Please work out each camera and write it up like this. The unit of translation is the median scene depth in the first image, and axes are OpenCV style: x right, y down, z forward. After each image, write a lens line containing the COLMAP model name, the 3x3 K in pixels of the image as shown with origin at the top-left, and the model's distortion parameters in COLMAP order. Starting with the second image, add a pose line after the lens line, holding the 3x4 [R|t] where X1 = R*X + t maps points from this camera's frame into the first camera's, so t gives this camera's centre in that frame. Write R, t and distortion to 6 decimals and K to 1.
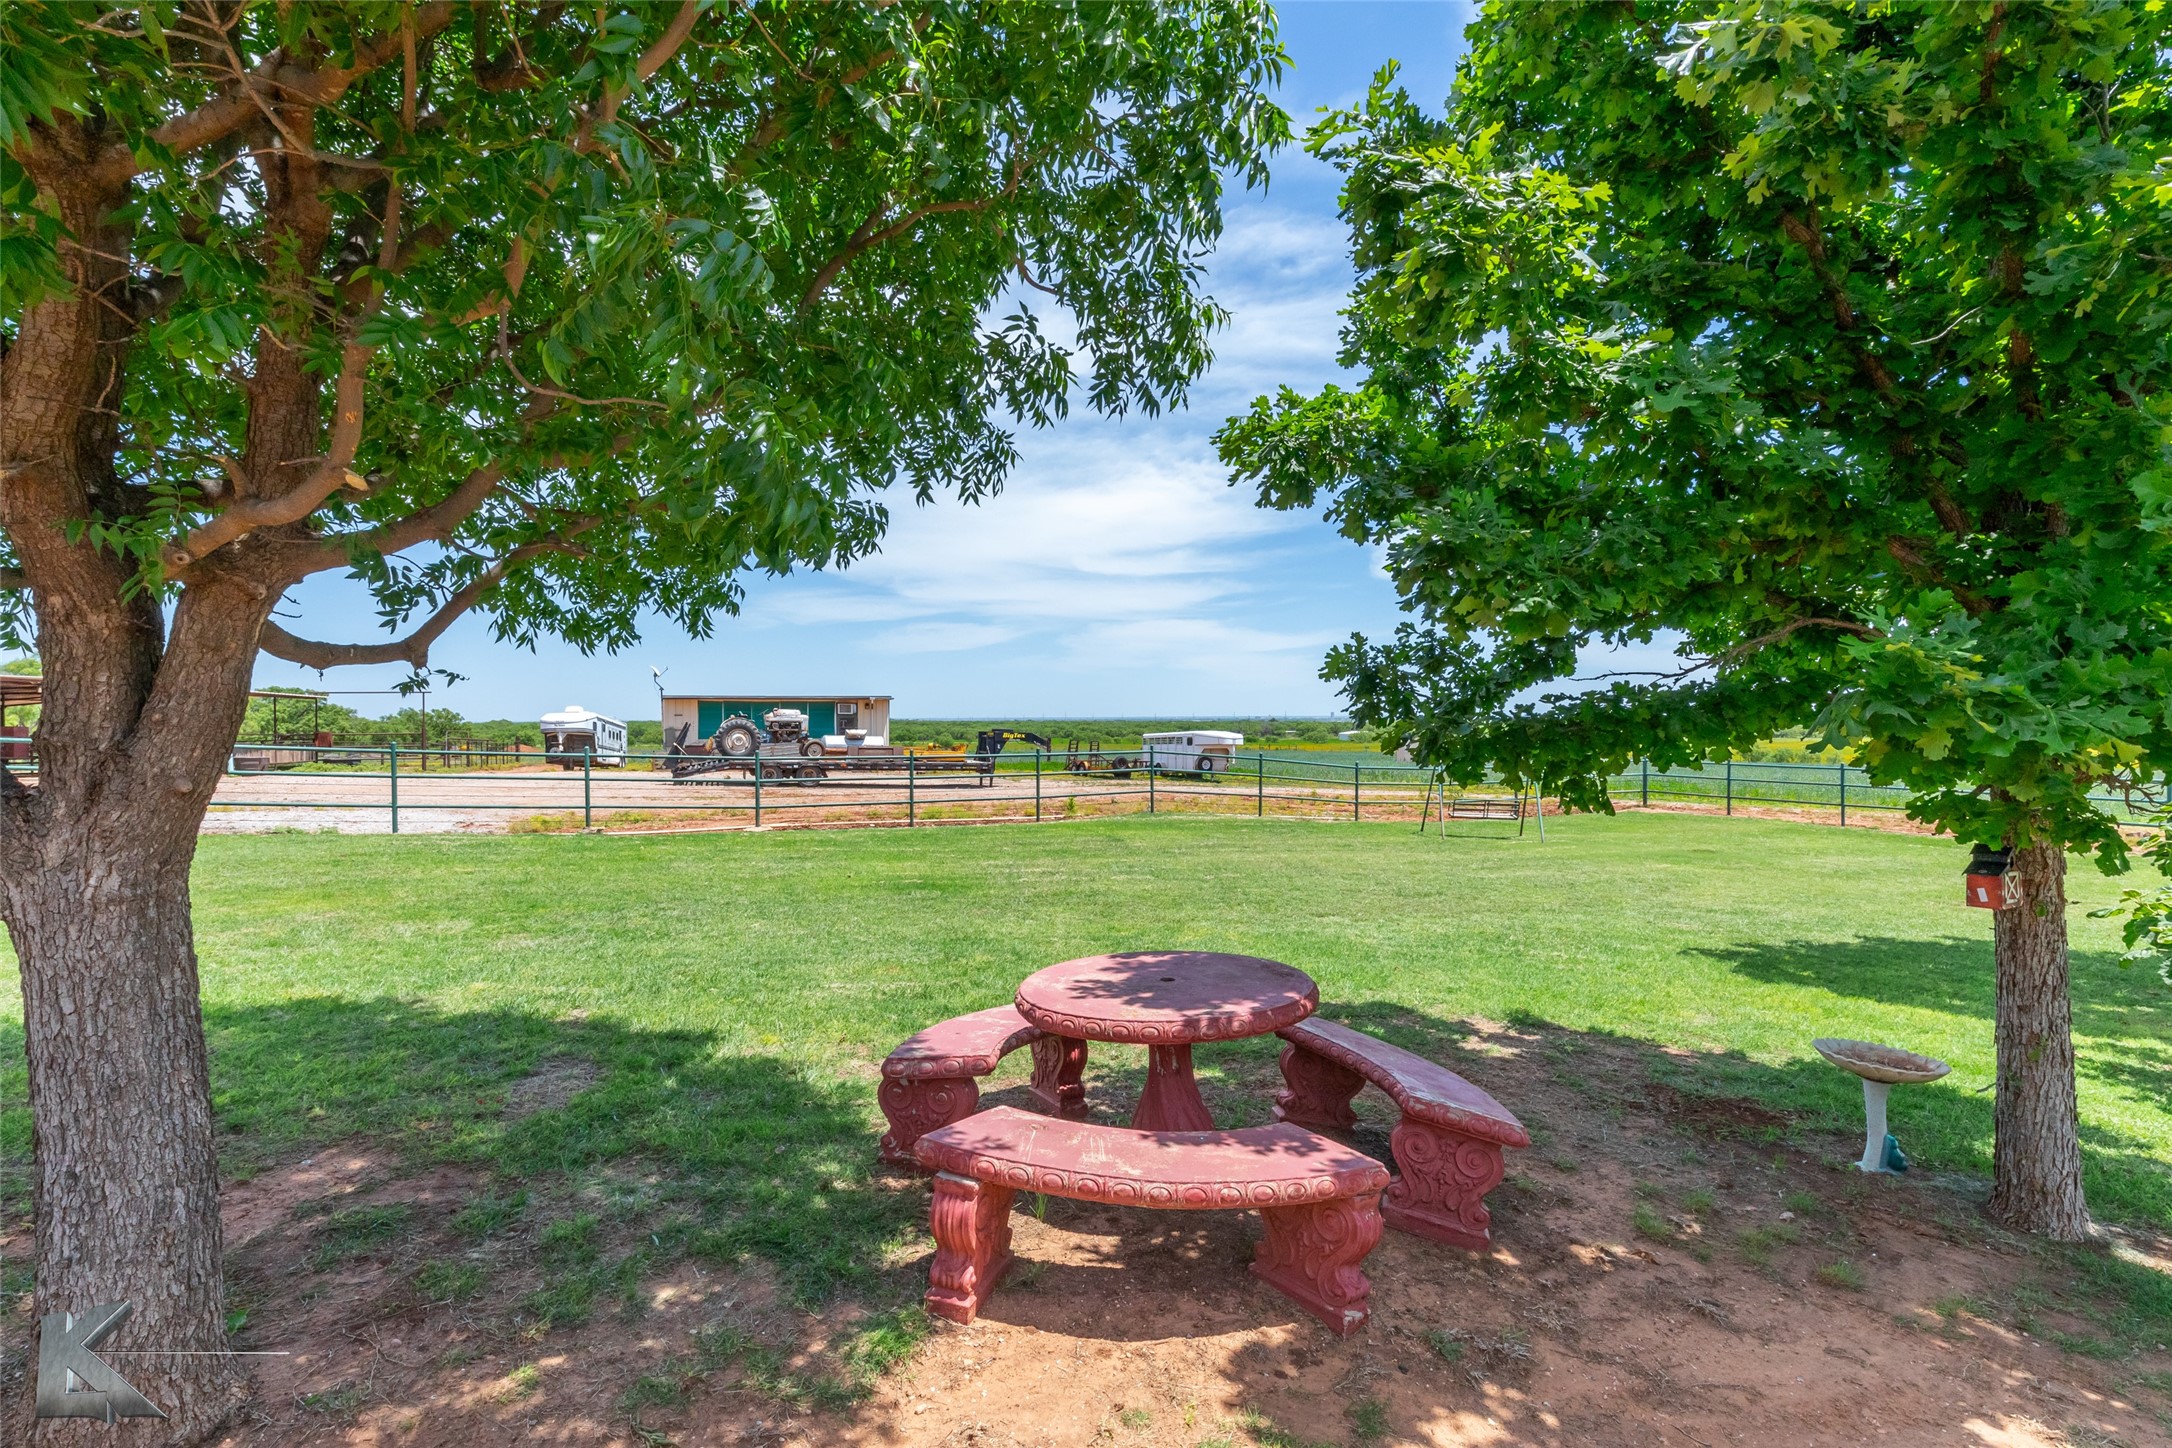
lens RADIAL K [[993.4, 0, 1086.0], [0, 993.4, 724.0], [0, 0, 1]] dist [0.001125, 0.000296]
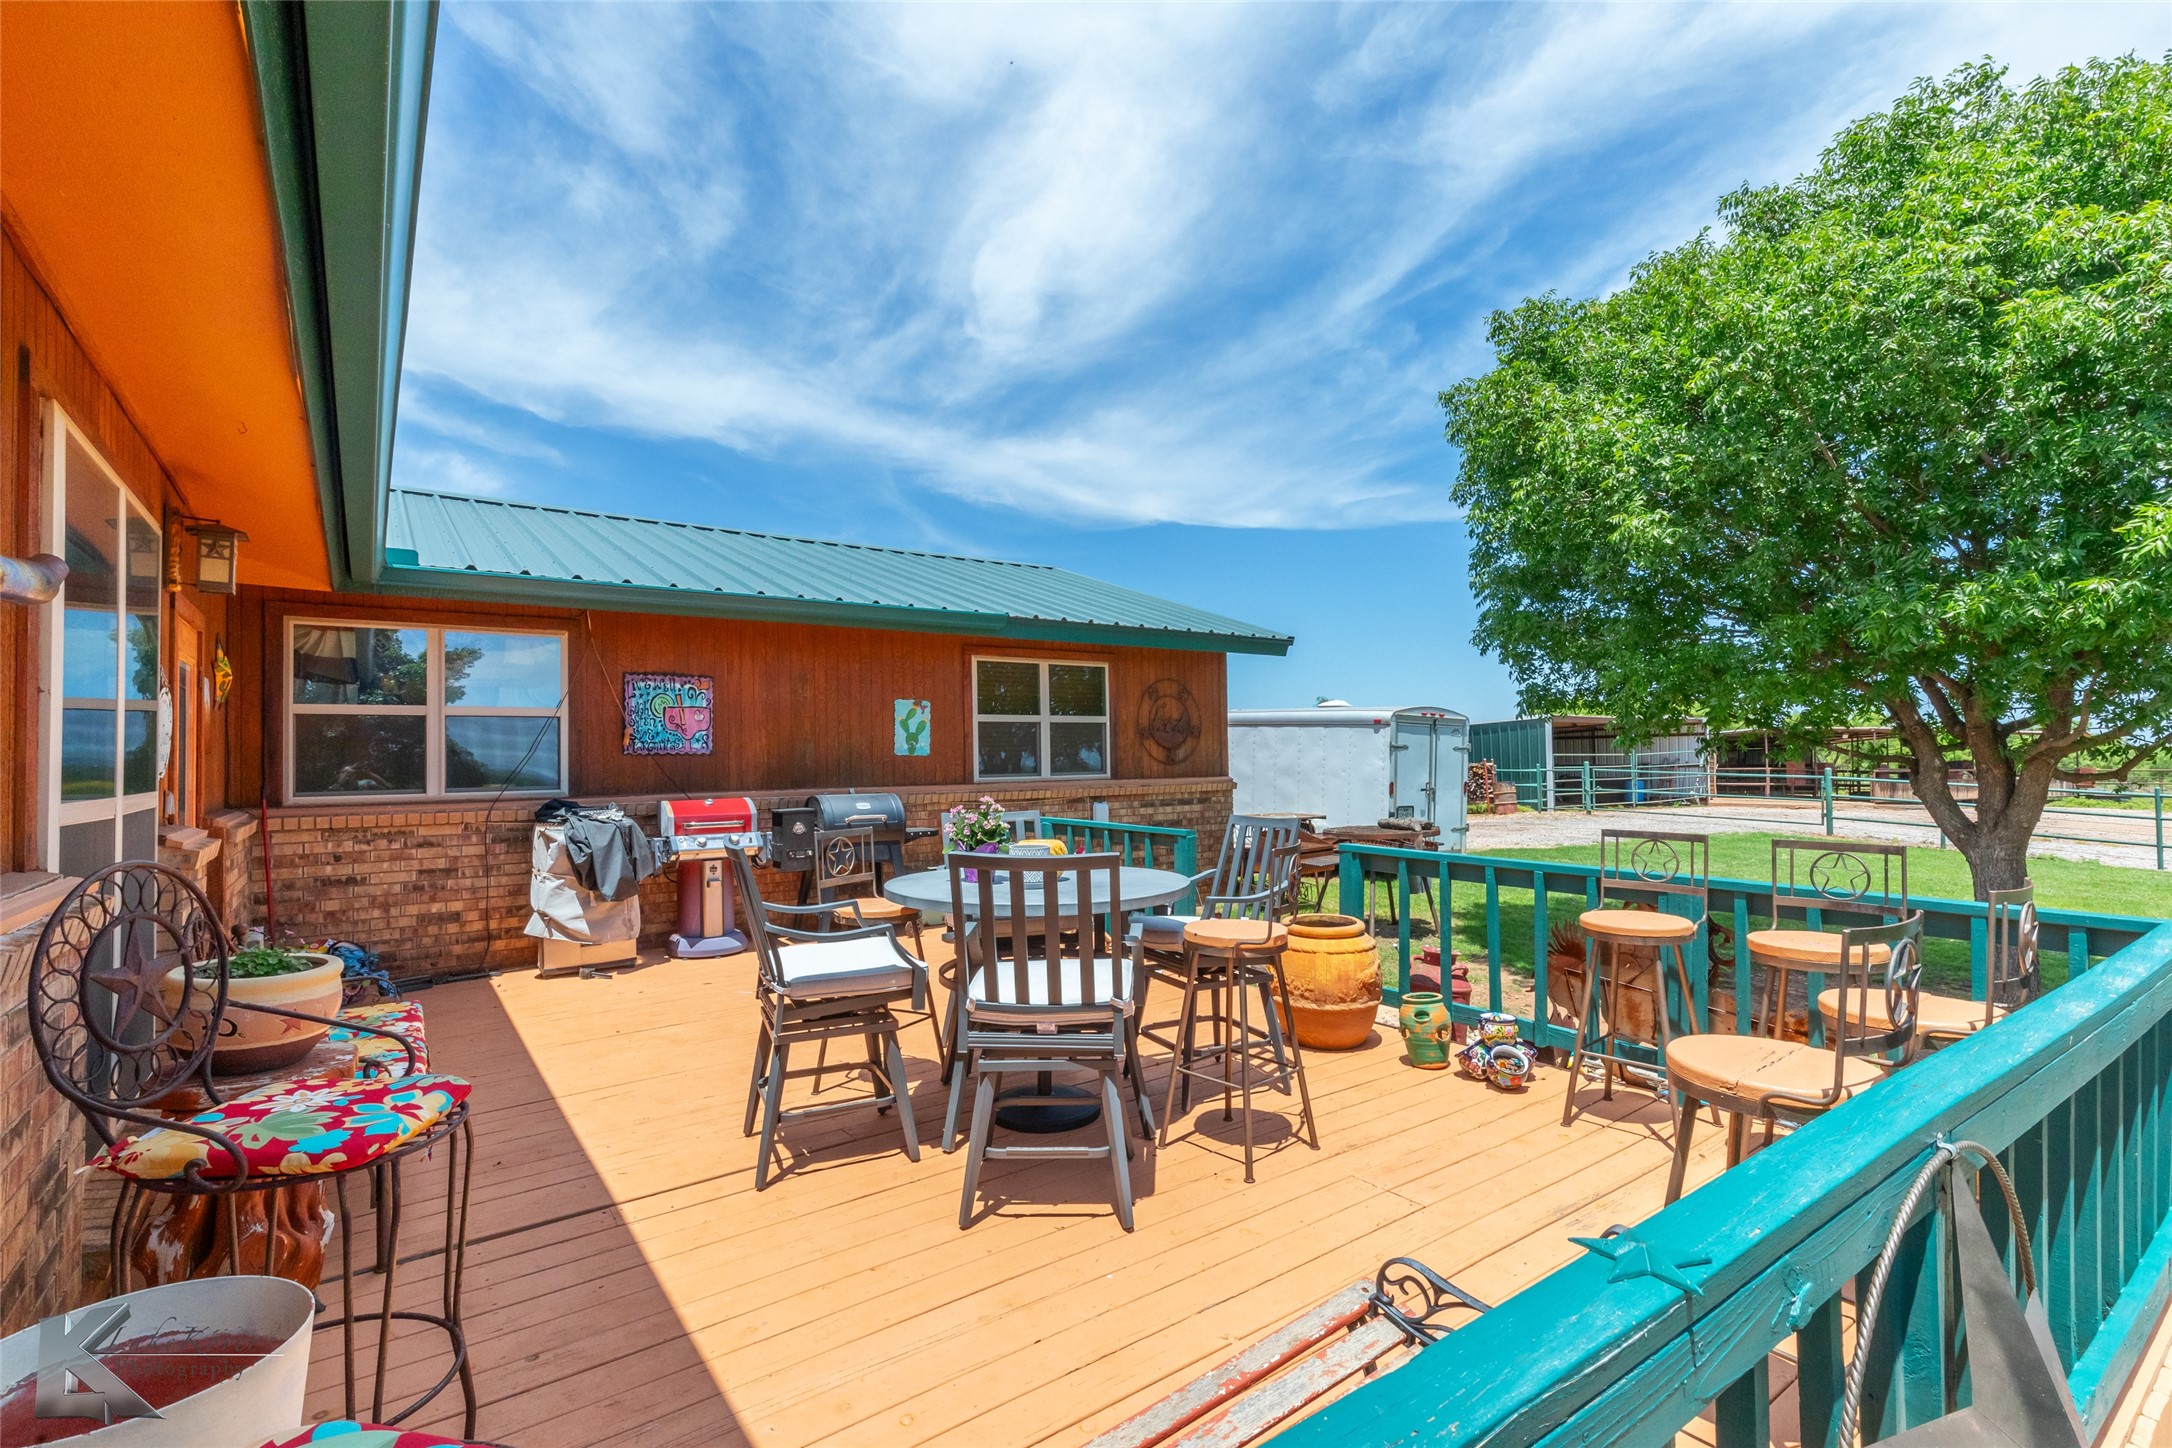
lens RADIAL K [[993.4, 0, 1086.0], [0, 993.4, 724.0], [0, 0, 1]] dist [0.001125, 0.000296]
pose [[0.127909, -0.029292, -0.991353, 0.300349], [0.003316, 0.999571, -0.029107, -0.028643], [0.991780, 0.000435, 0.127951, -0.383426]]
